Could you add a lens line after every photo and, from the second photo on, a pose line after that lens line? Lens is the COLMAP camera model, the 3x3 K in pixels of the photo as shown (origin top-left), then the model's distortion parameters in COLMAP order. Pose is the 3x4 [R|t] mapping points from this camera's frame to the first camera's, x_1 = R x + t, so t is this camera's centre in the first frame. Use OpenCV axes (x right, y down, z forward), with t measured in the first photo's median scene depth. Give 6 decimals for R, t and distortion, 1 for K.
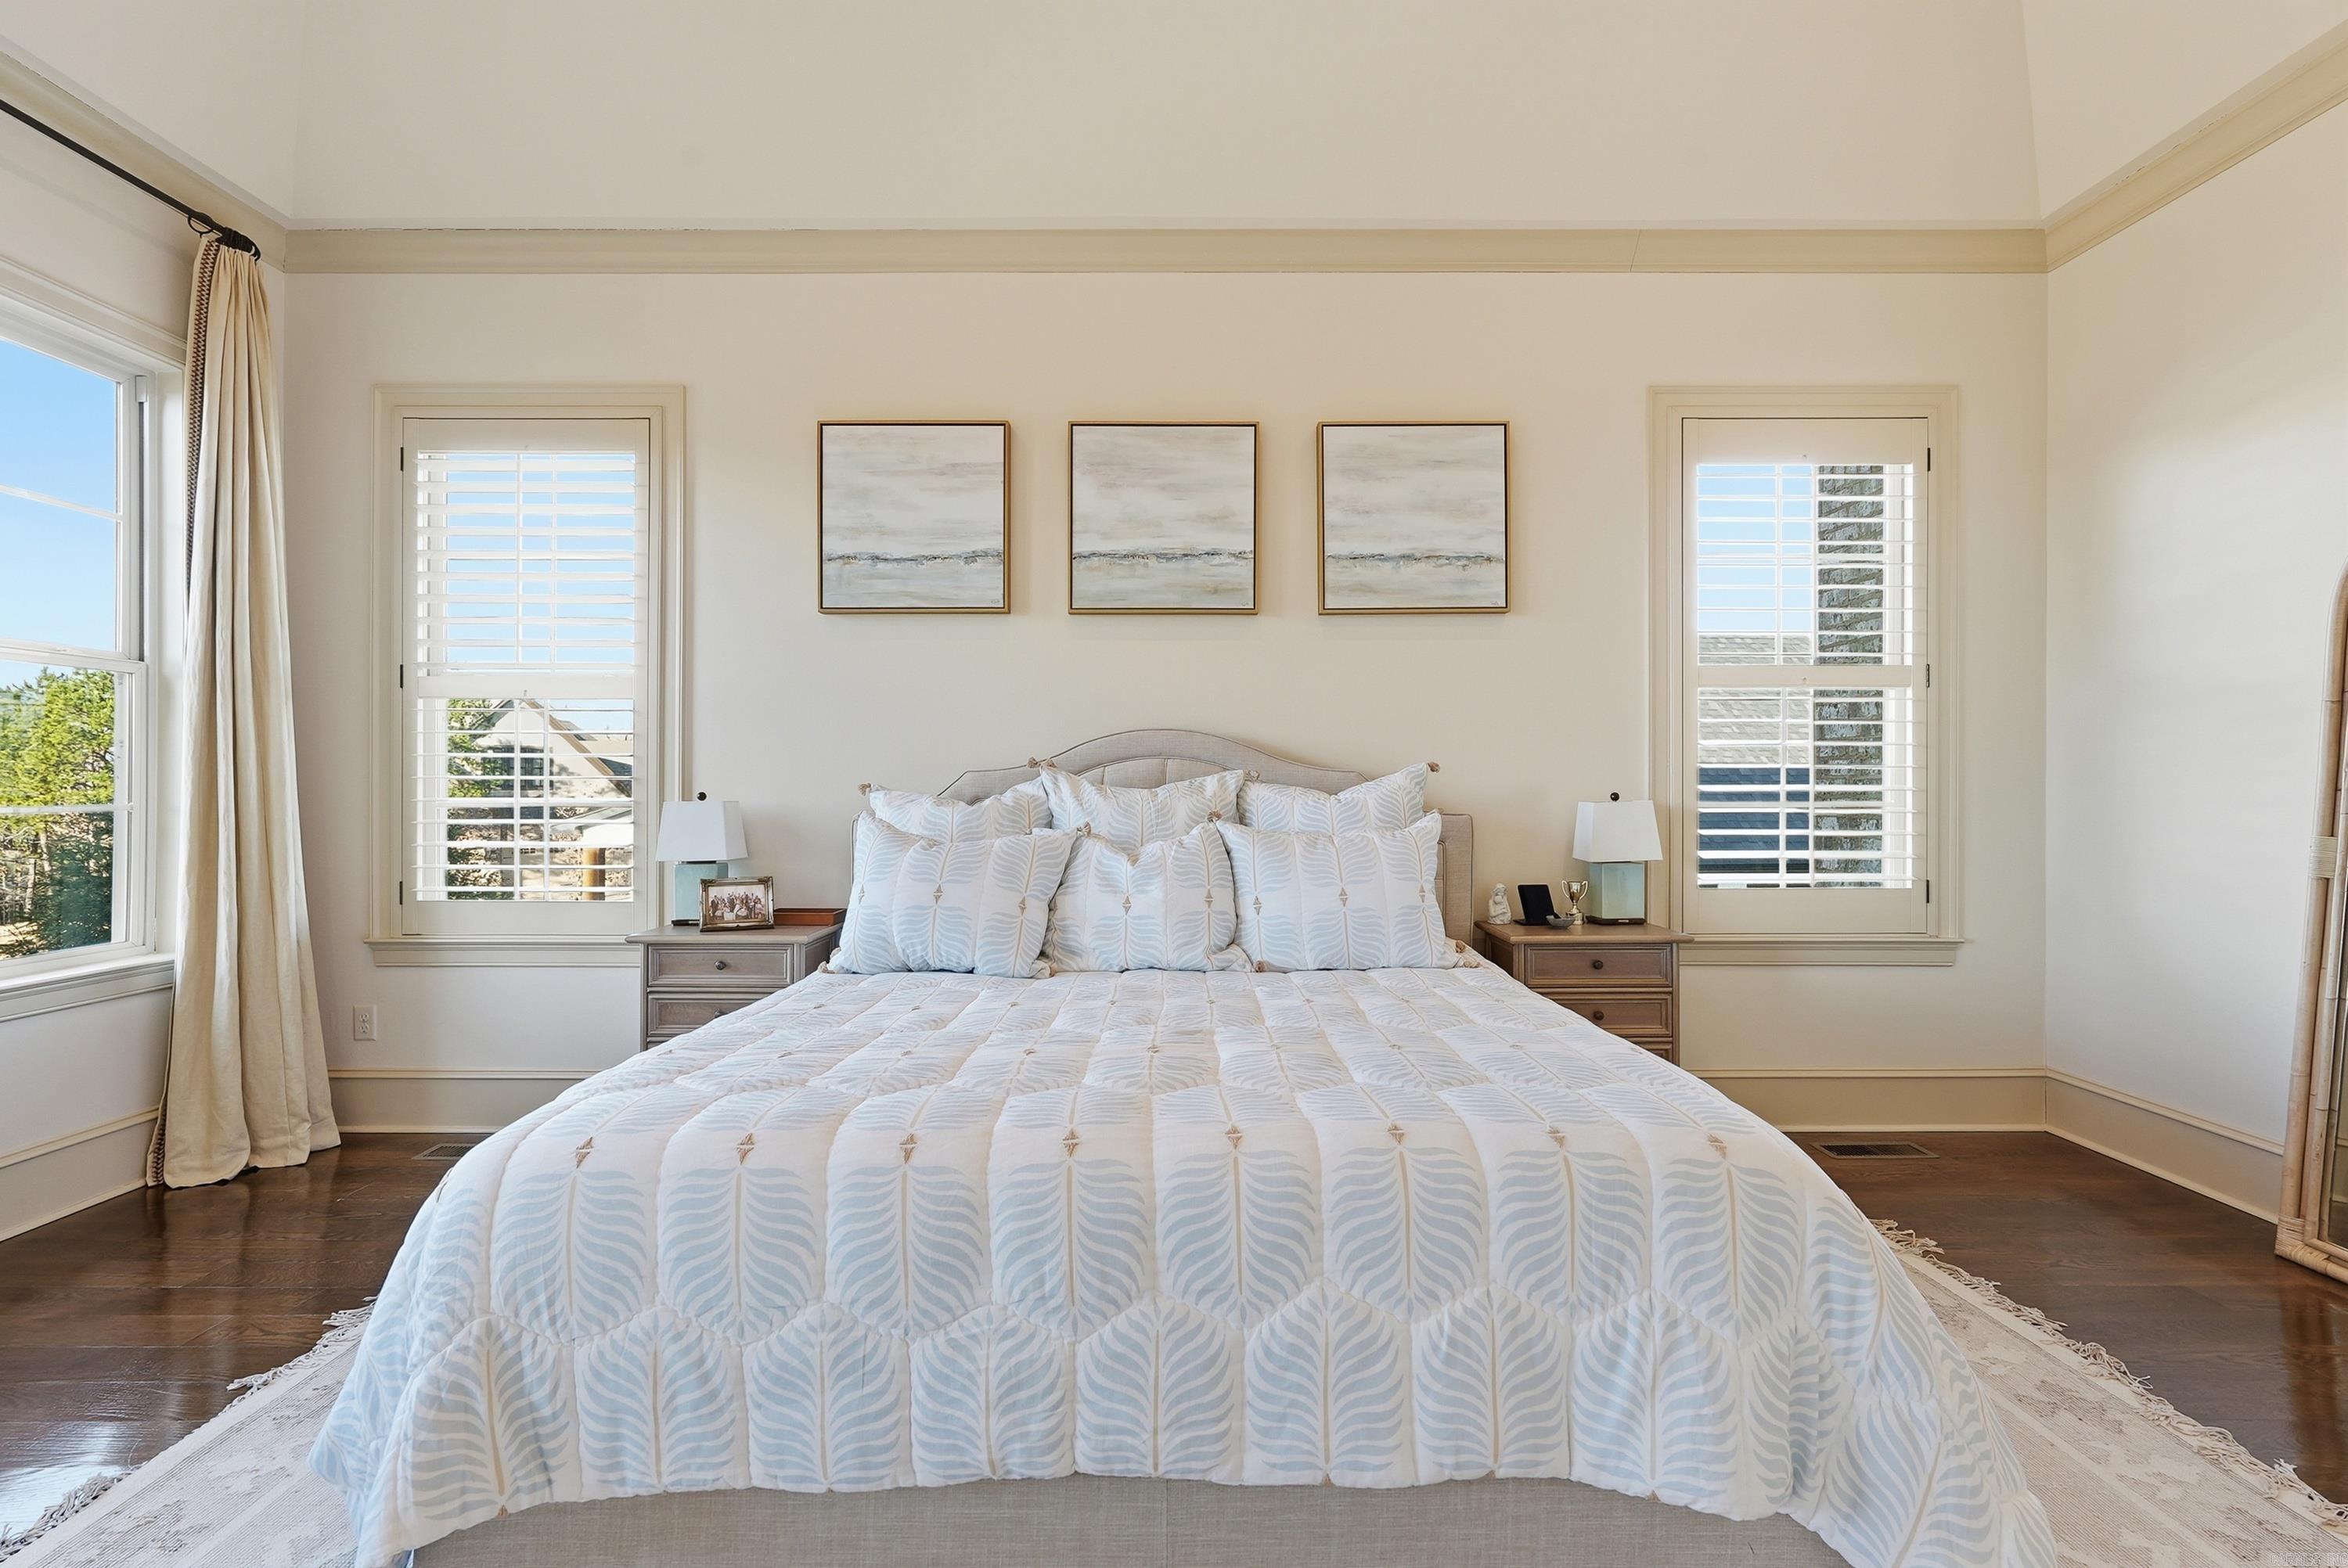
lens RADIAL K [[1049.2, 0, 1169.8], [0, 1049.2, 774.6], [0, 0, 1]] dist [-0.009801, 0.003248]
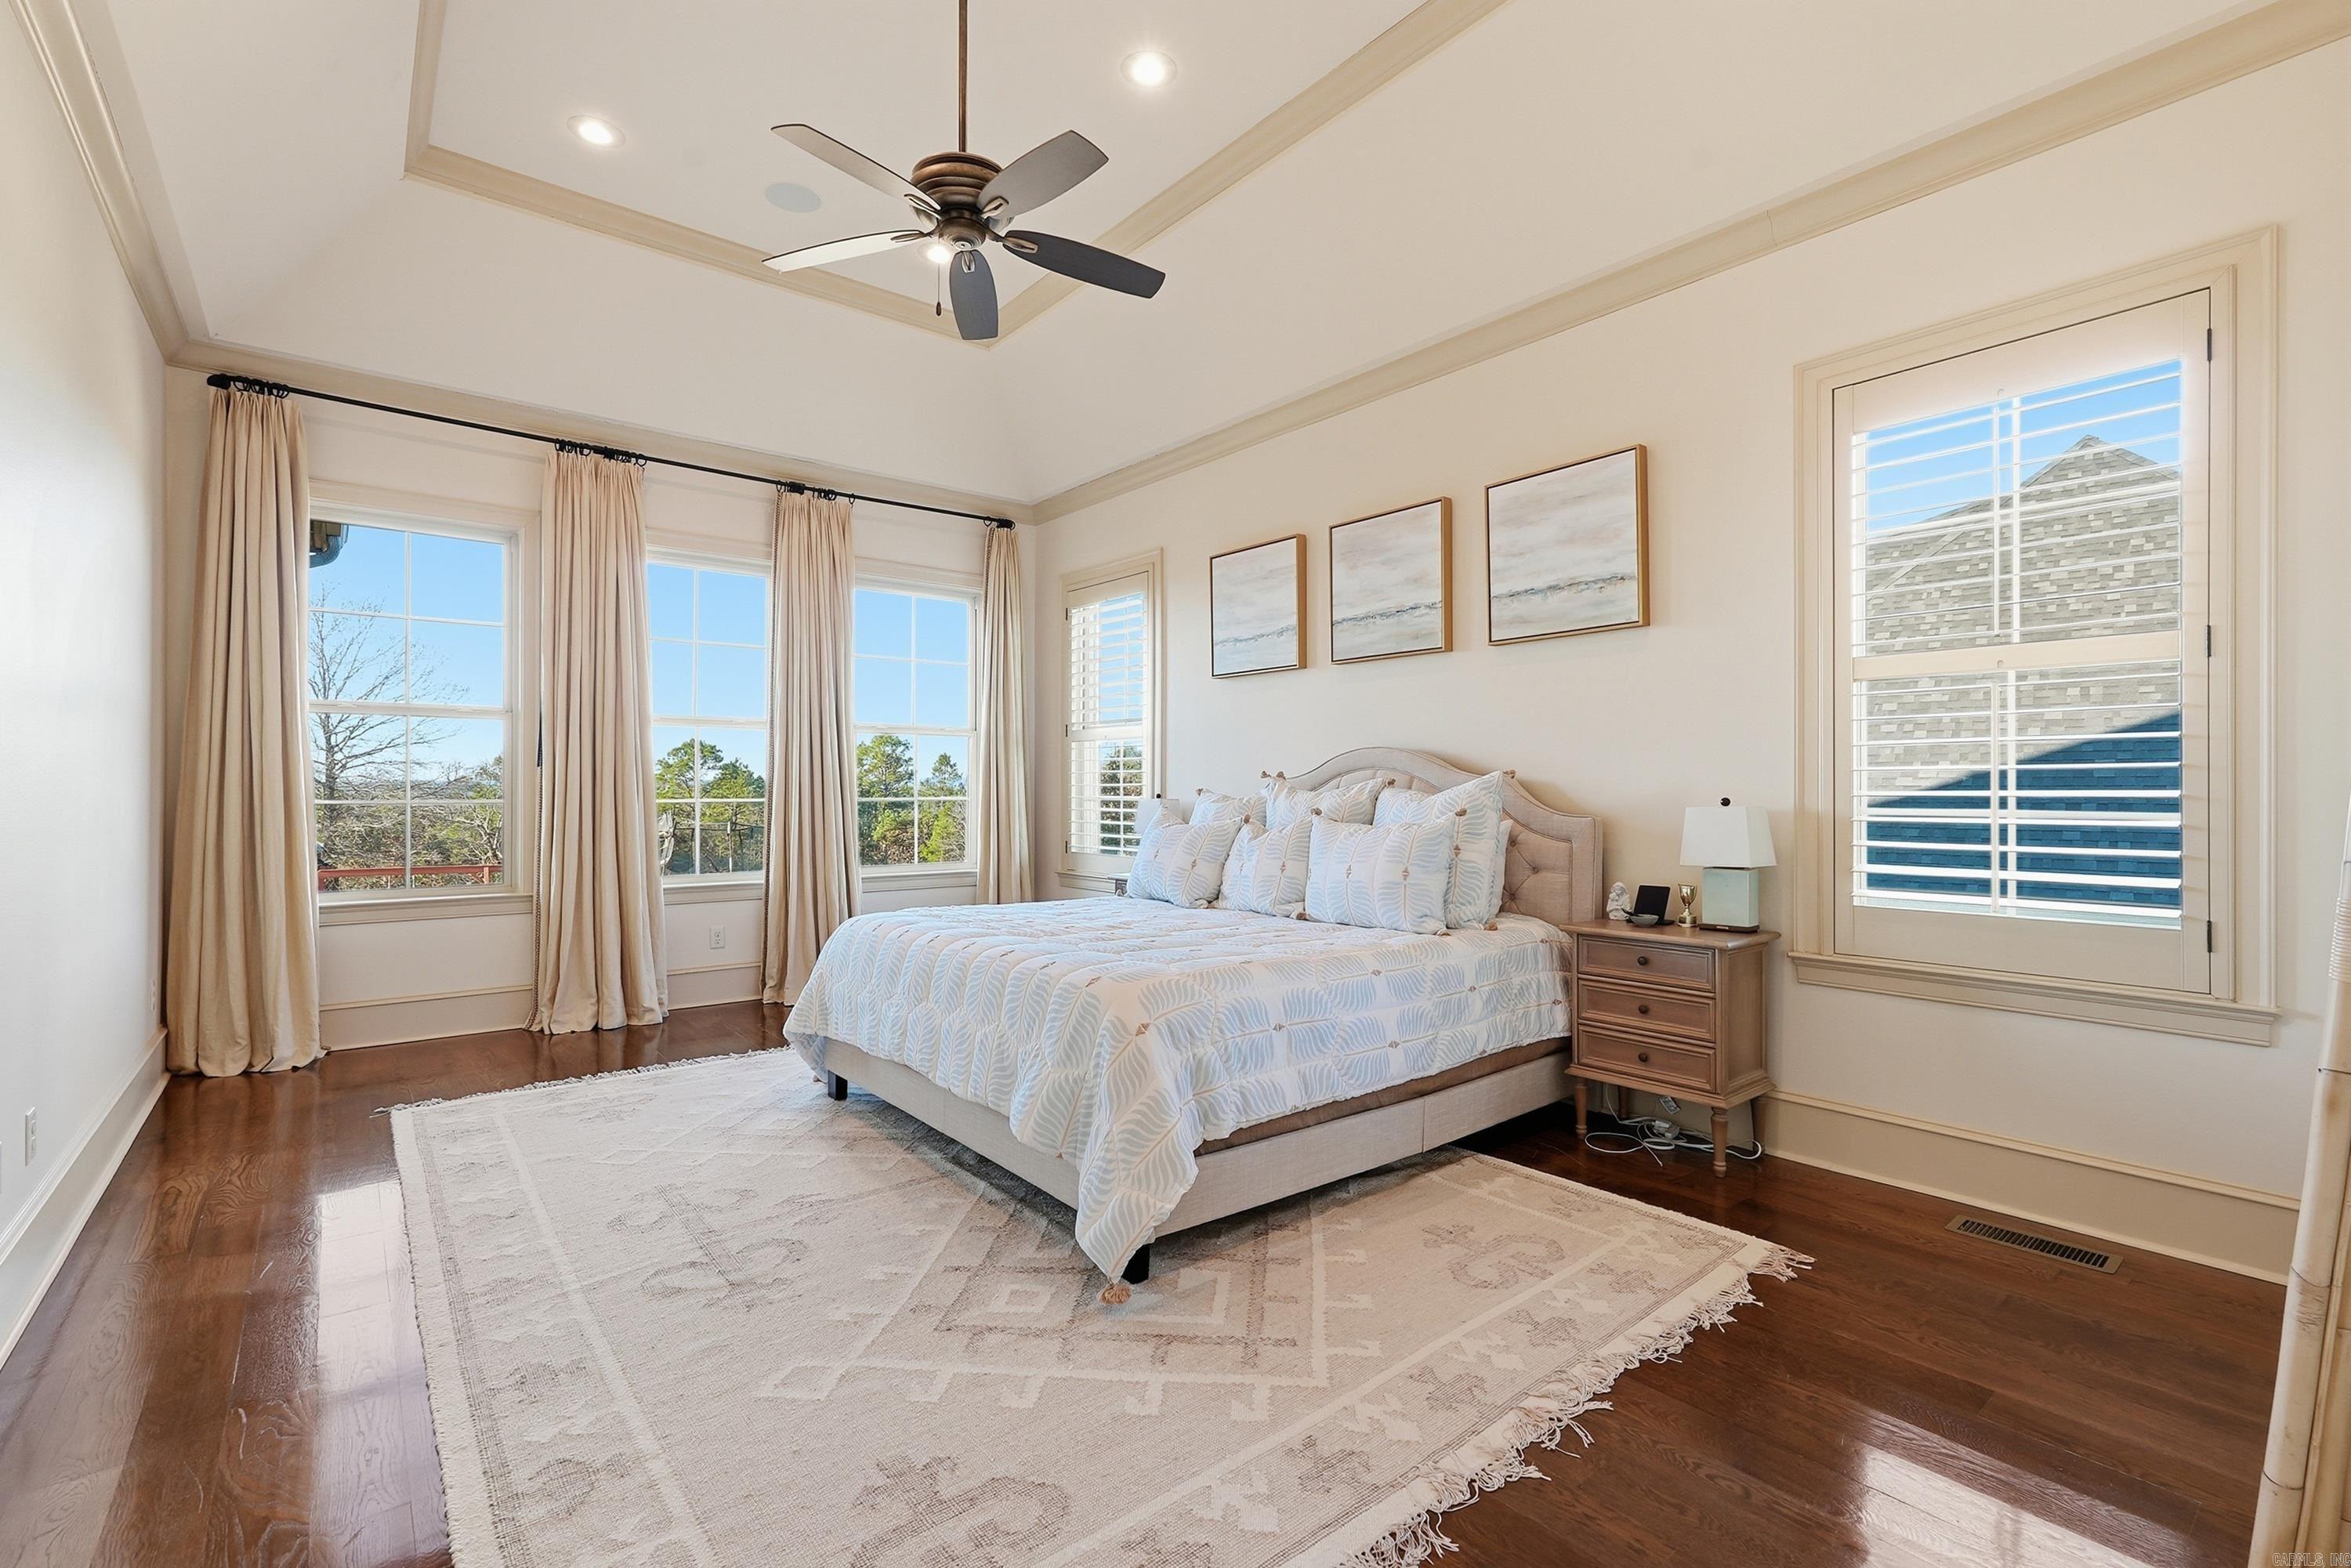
lens RADIAL K [[1050.7, 0, 1183.8], [0, 1050.7, 786.1], [0, 0, 1]] dist [-0.009801, 0.003248]
pose [[0.628736, -0.001535, -0.777617, 0.853488], [0.001301, 0.999999, -0.000922, 0.006303], [0.777618, -0.000432, 0.628737, -0.017851]]
